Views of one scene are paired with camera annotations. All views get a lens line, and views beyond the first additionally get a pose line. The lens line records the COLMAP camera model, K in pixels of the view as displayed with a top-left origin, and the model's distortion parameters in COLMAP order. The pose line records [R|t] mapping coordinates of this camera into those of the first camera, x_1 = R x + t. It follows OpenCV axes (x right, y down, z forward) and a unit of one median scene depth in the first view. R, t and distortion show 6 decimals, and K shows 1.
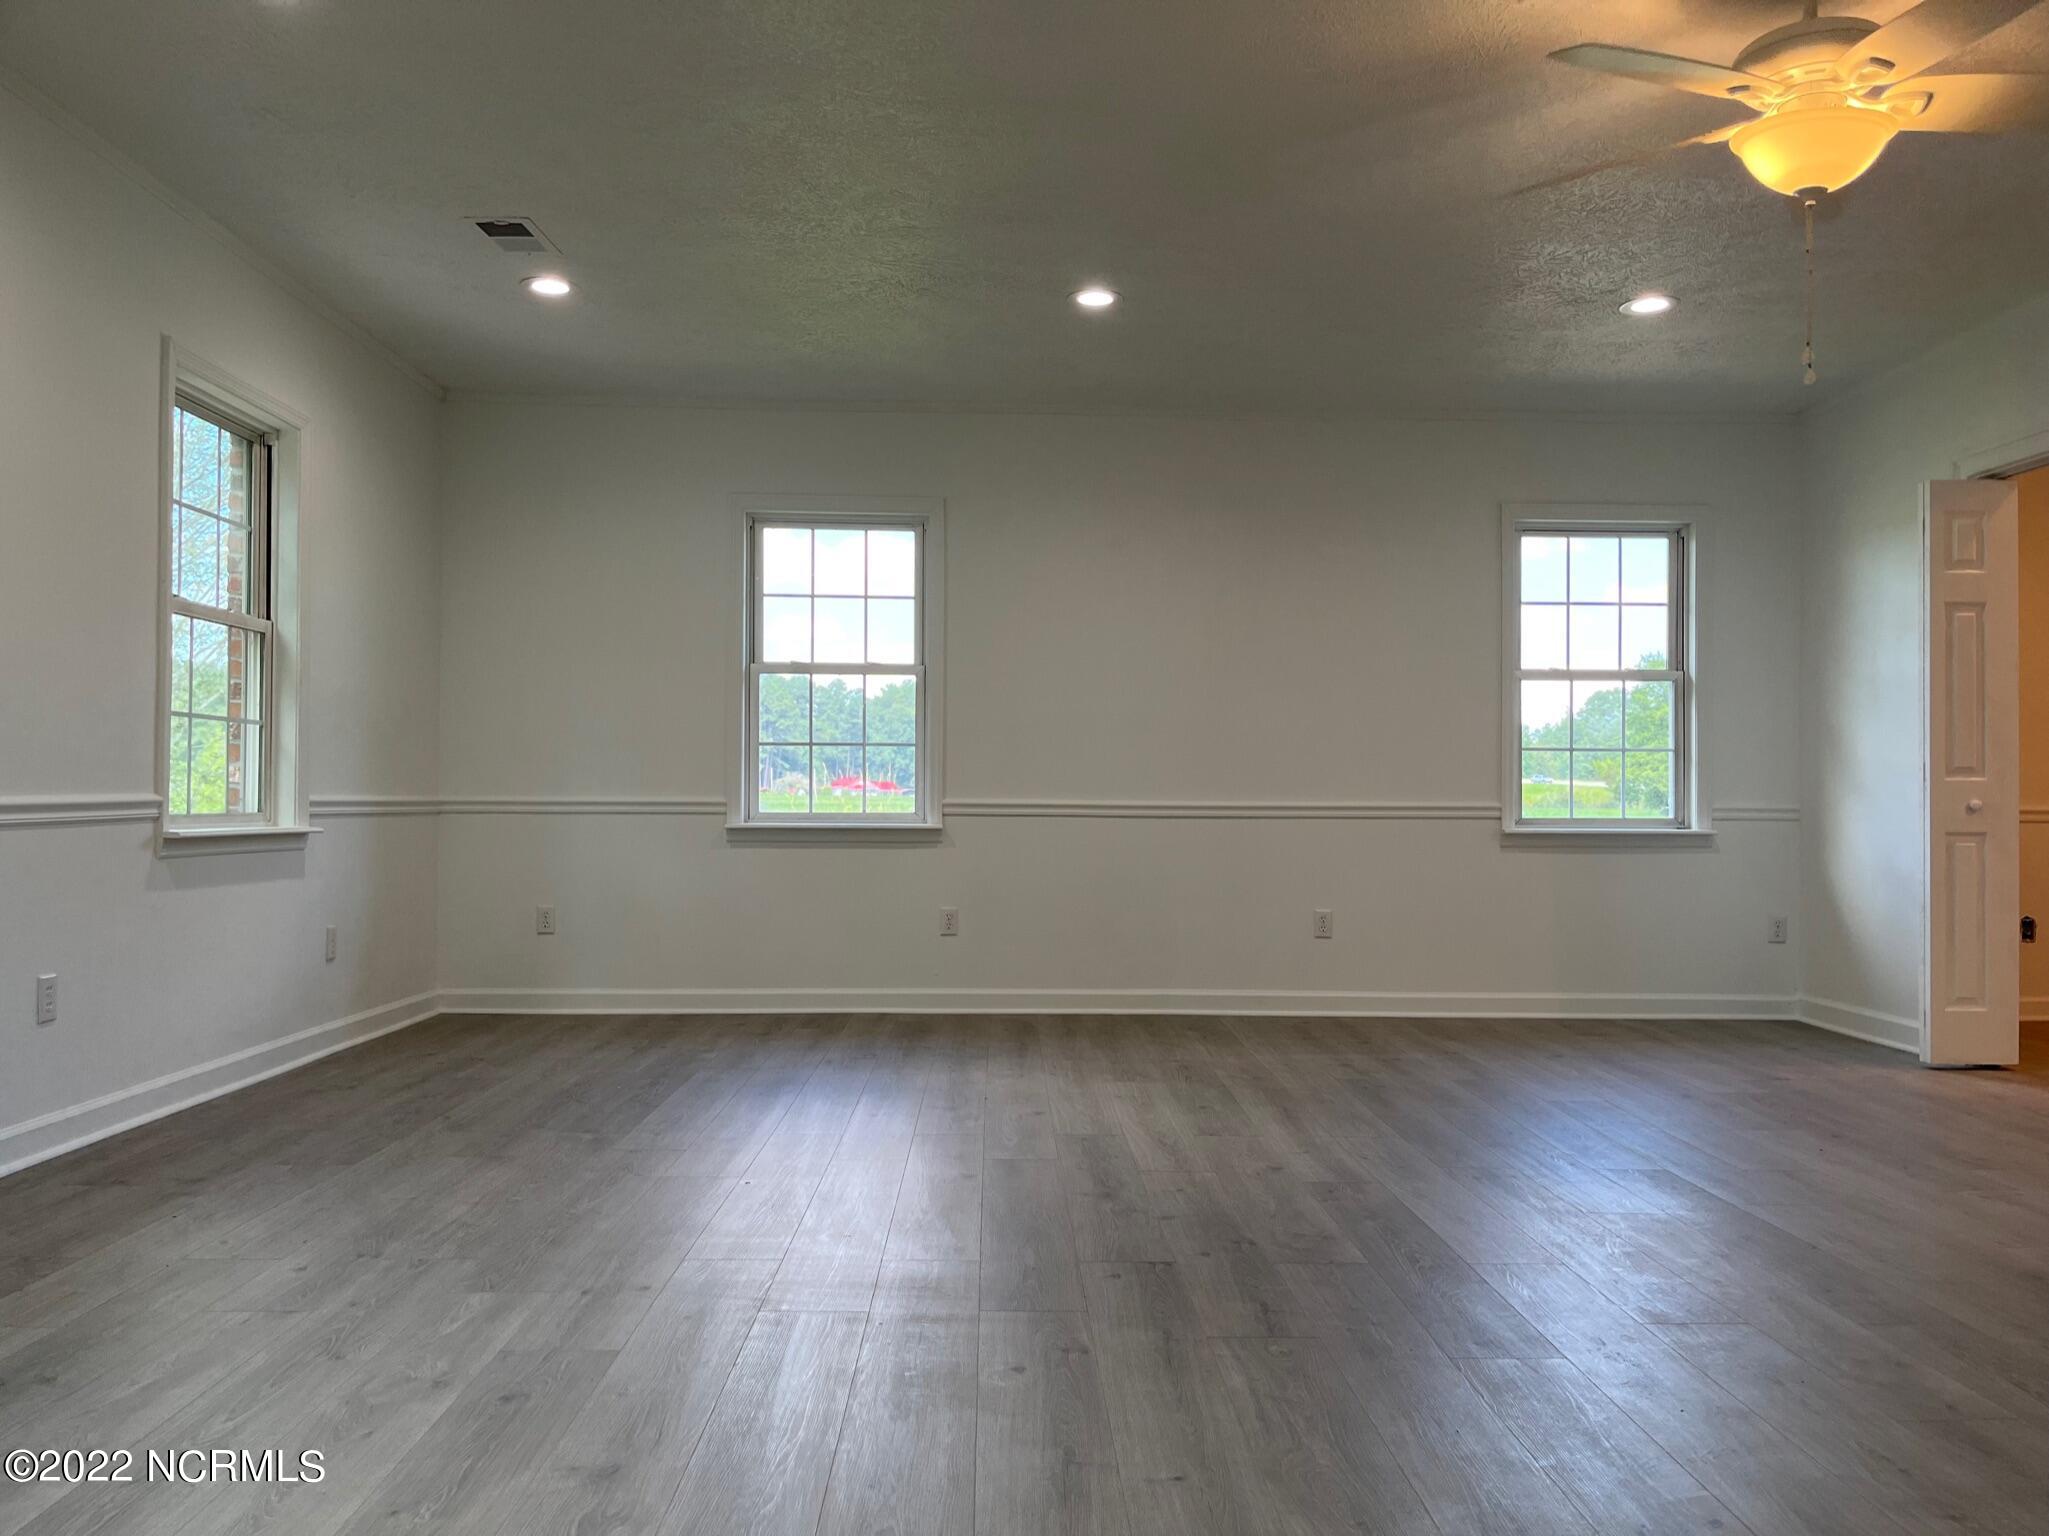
lens RADIAL K [[1567.2, 0, 1031.5], [0, 1567.2, 768.7], [0, 0, 1]] dist [0.064856, -0.099265]
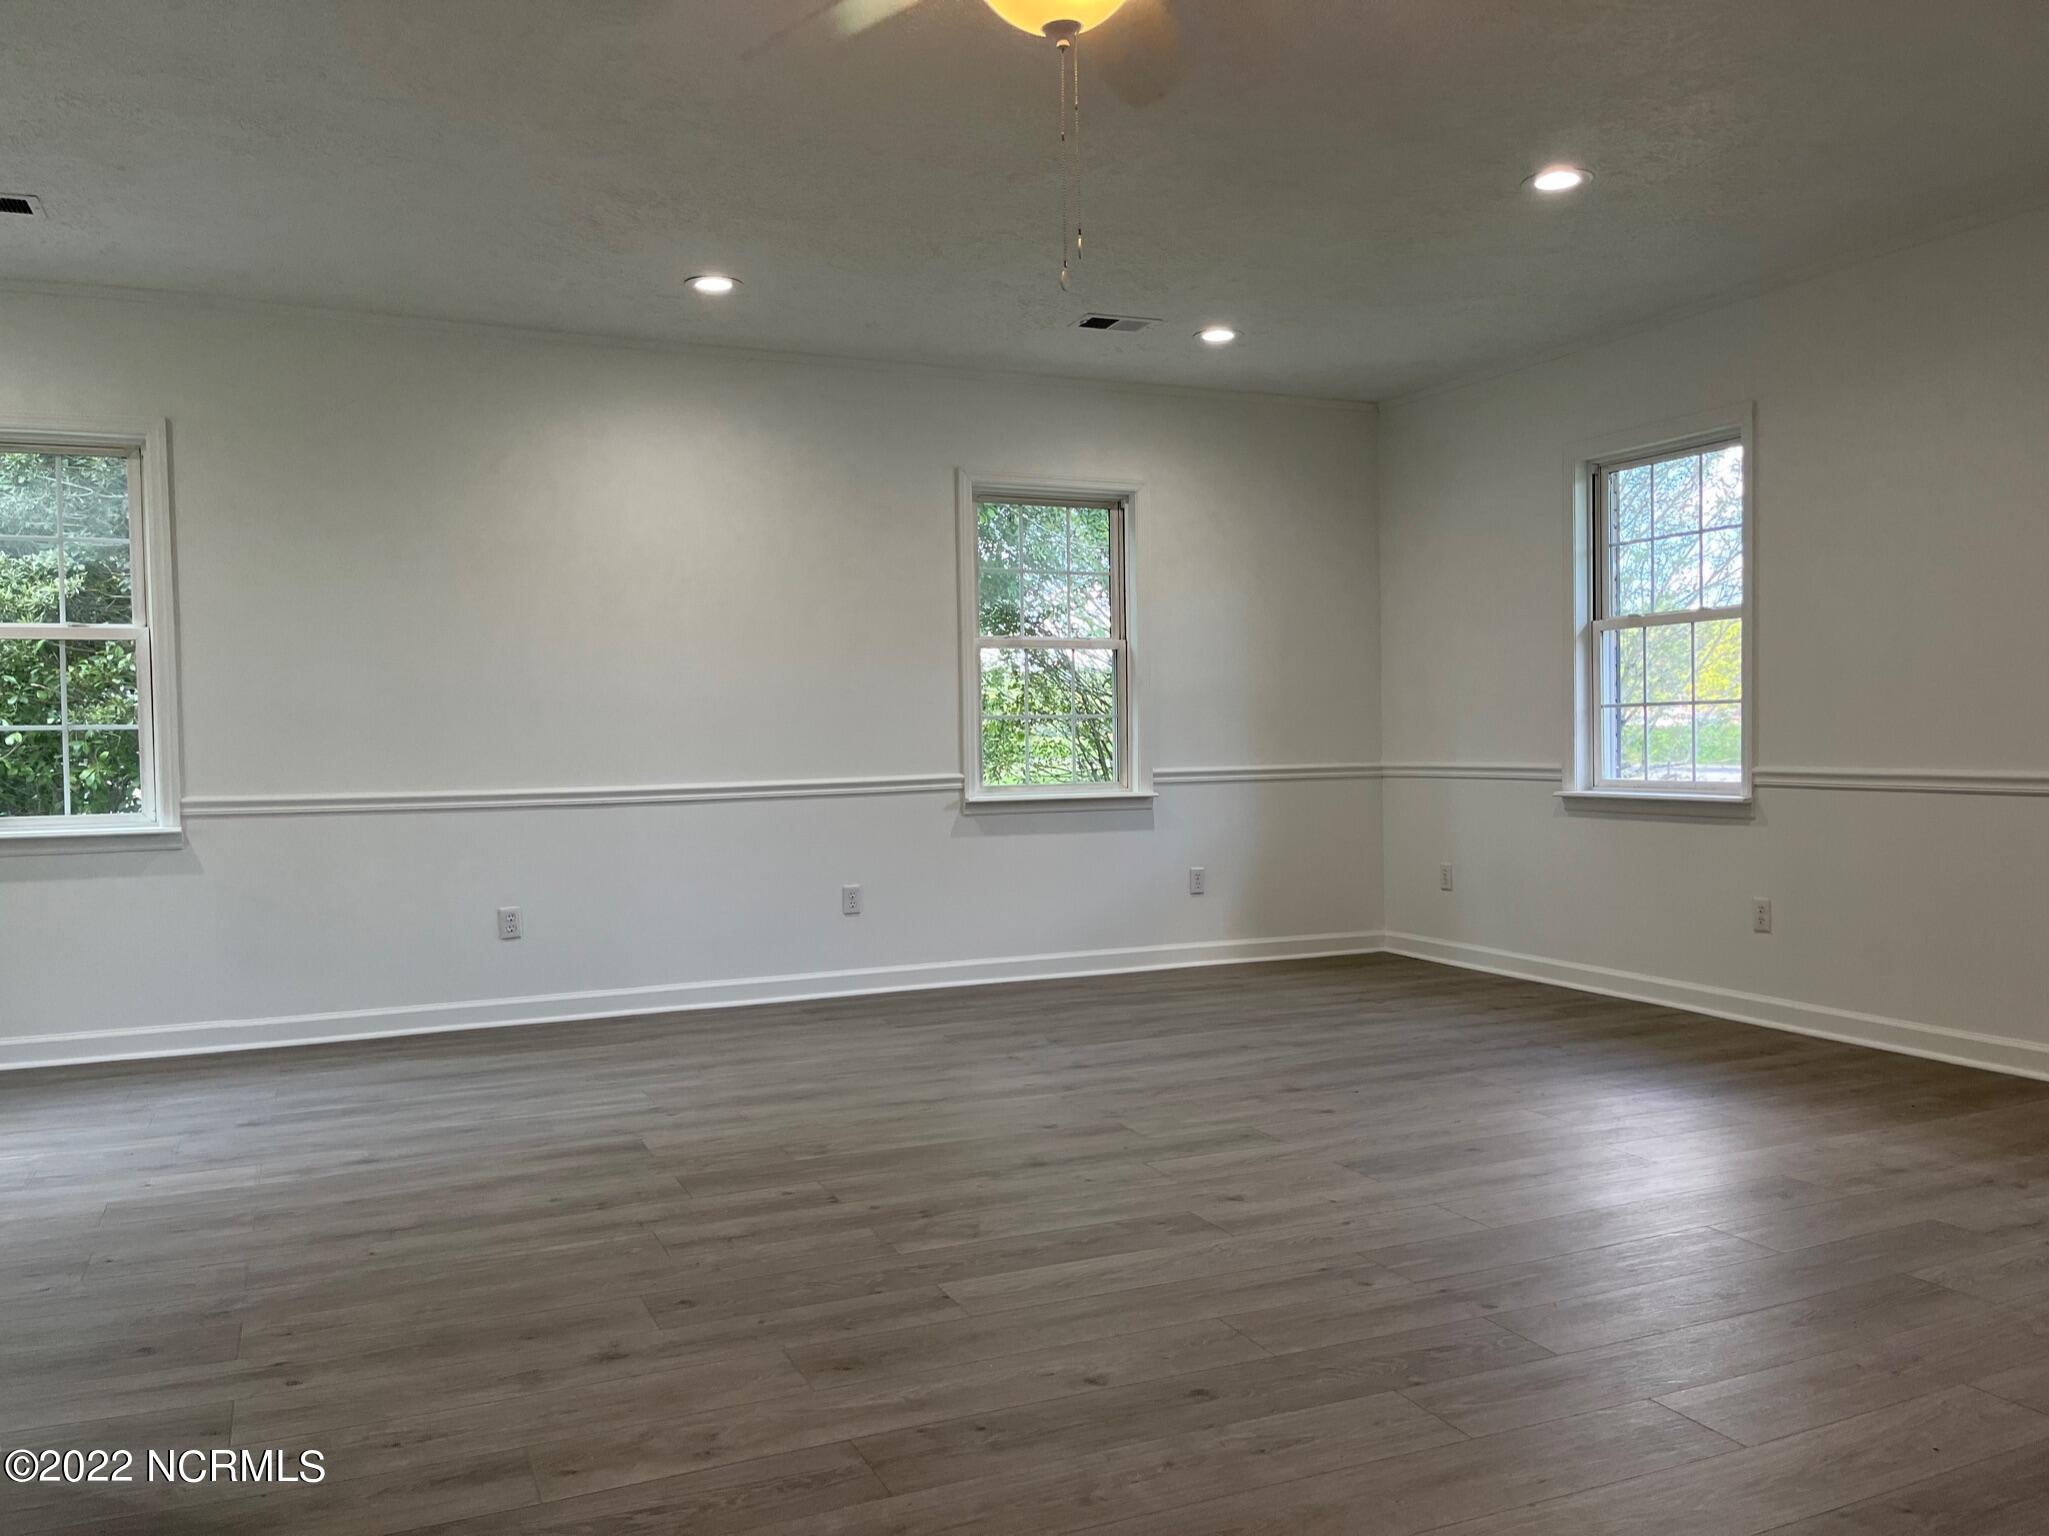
lens RADIAL K [[1567.2, 0, 1031.5], [0, 1567.2, 768.7], [0, 0, 1]] dist [0.064856, -0.099265]
pose [[0.382733, 0.006561, -0.923836, 0.581142], [0.038569, 0.998990, 0.023074, -0.013941], [0.923054, -0.044462, 0.382093, 0.332786]]
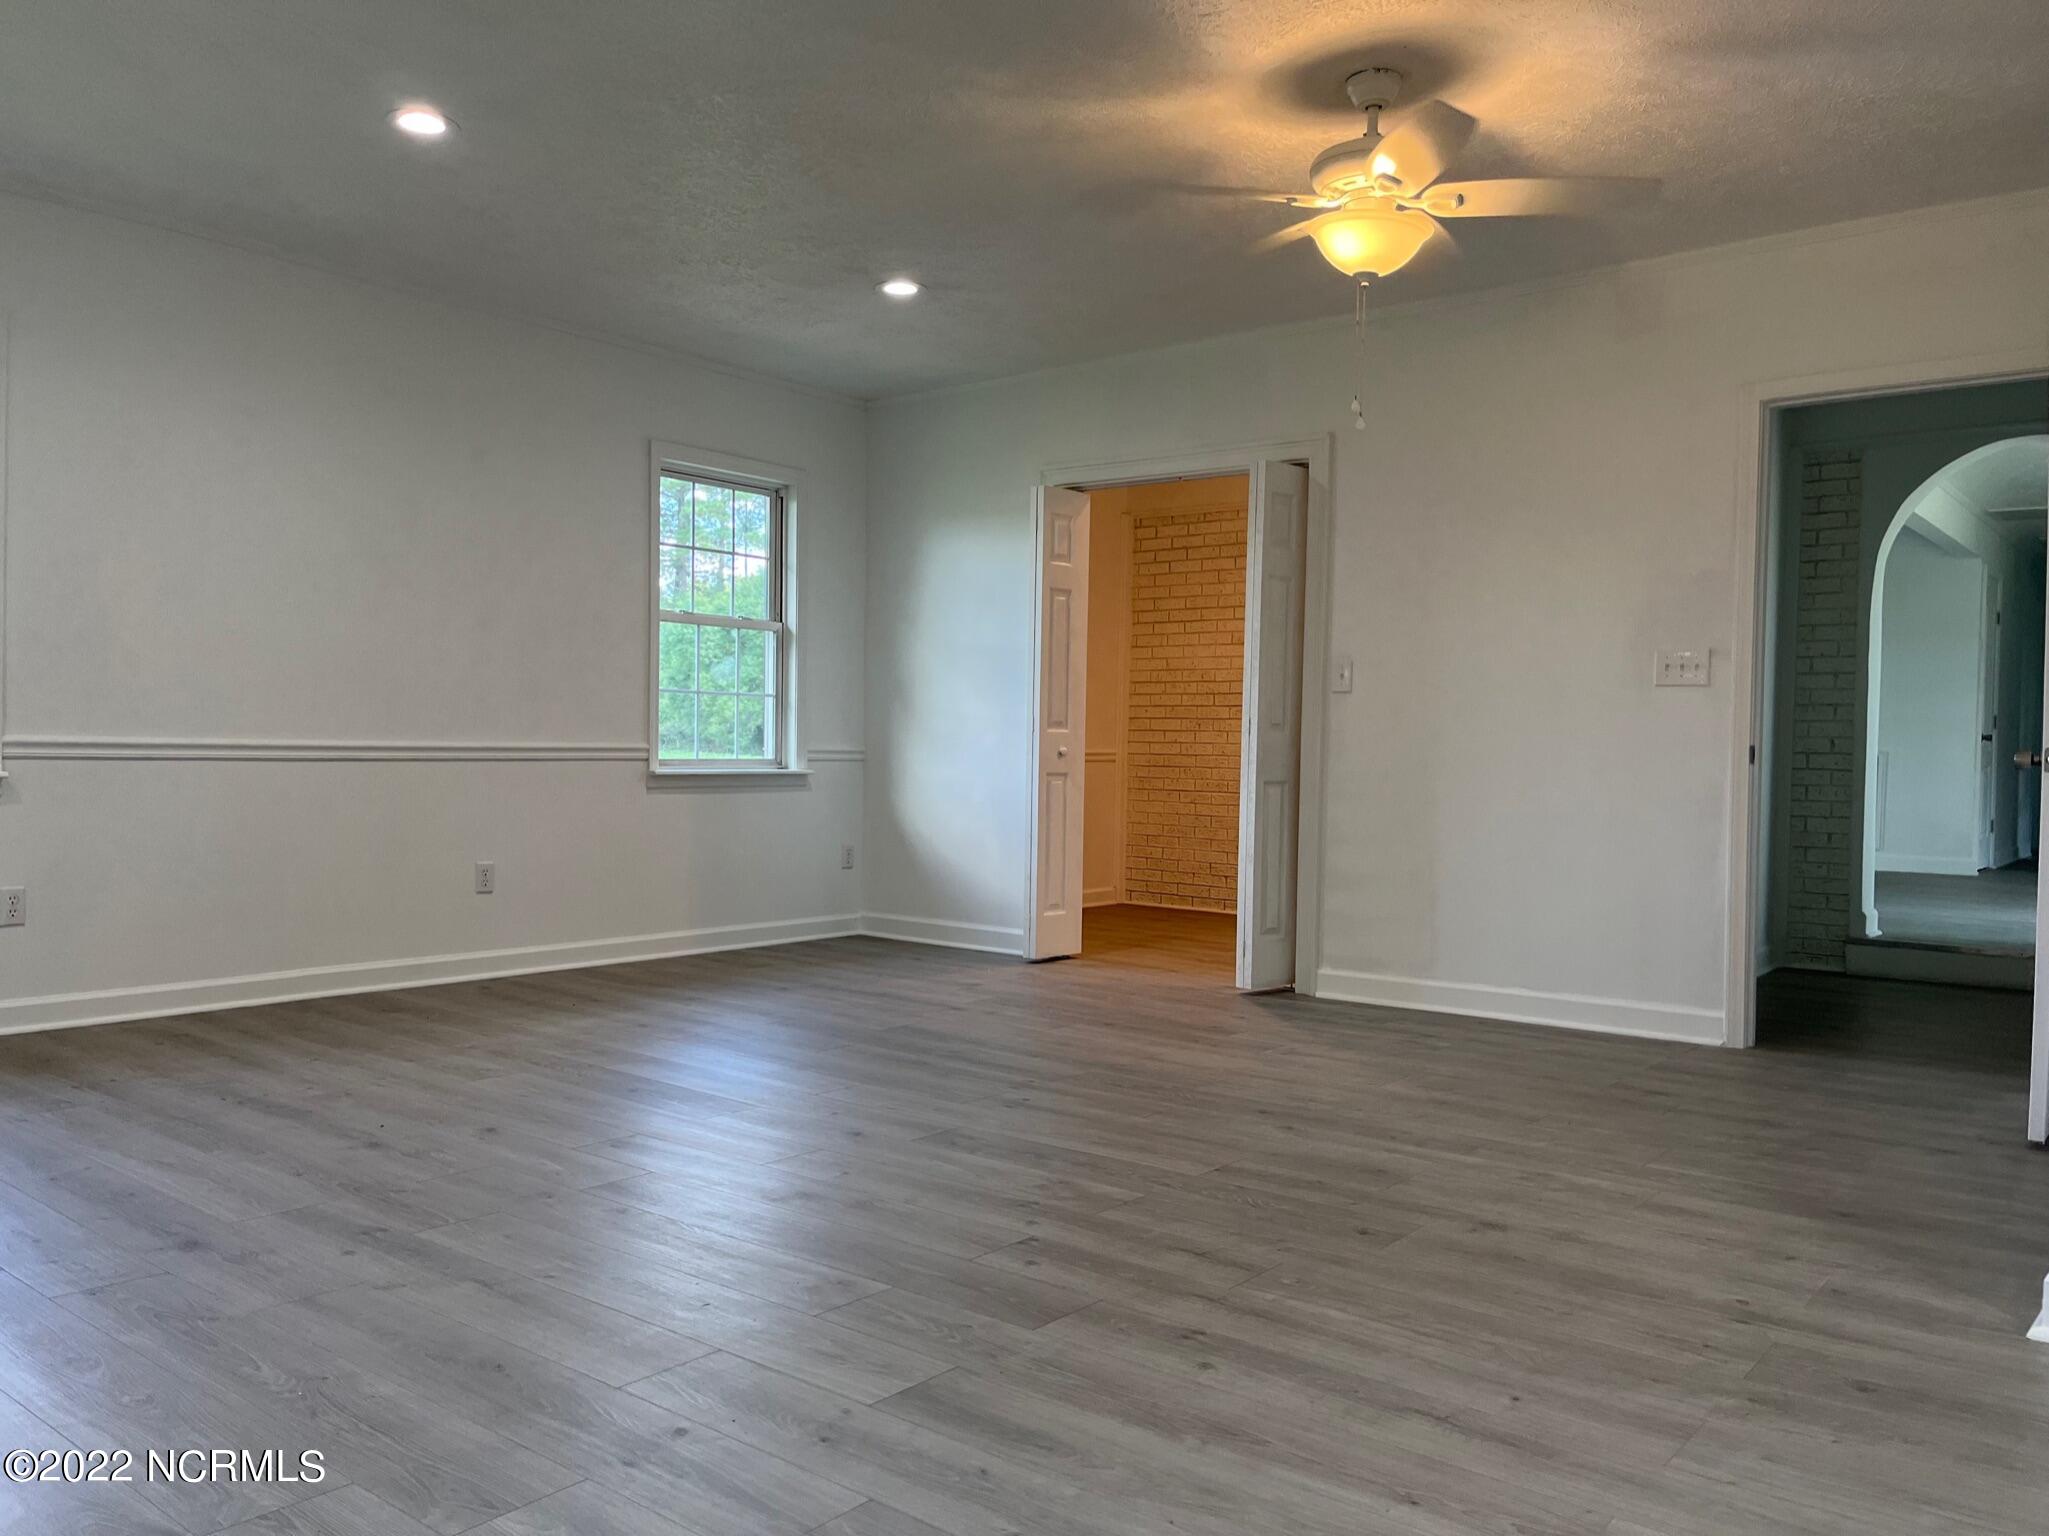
lens RADIAL K [[1561.9, 0, 1018.1], [0, 1561.9, 775.0], [0, 0, 1]] dist [0.081453, -0.126221]
pose [[0.650994, -0.010543, 0.759010, -0.310267], [-0.029640, 0.998788, 0.039296, -0.004790], [-0.758504, -0.048078, 0.649892, 0.185479]]
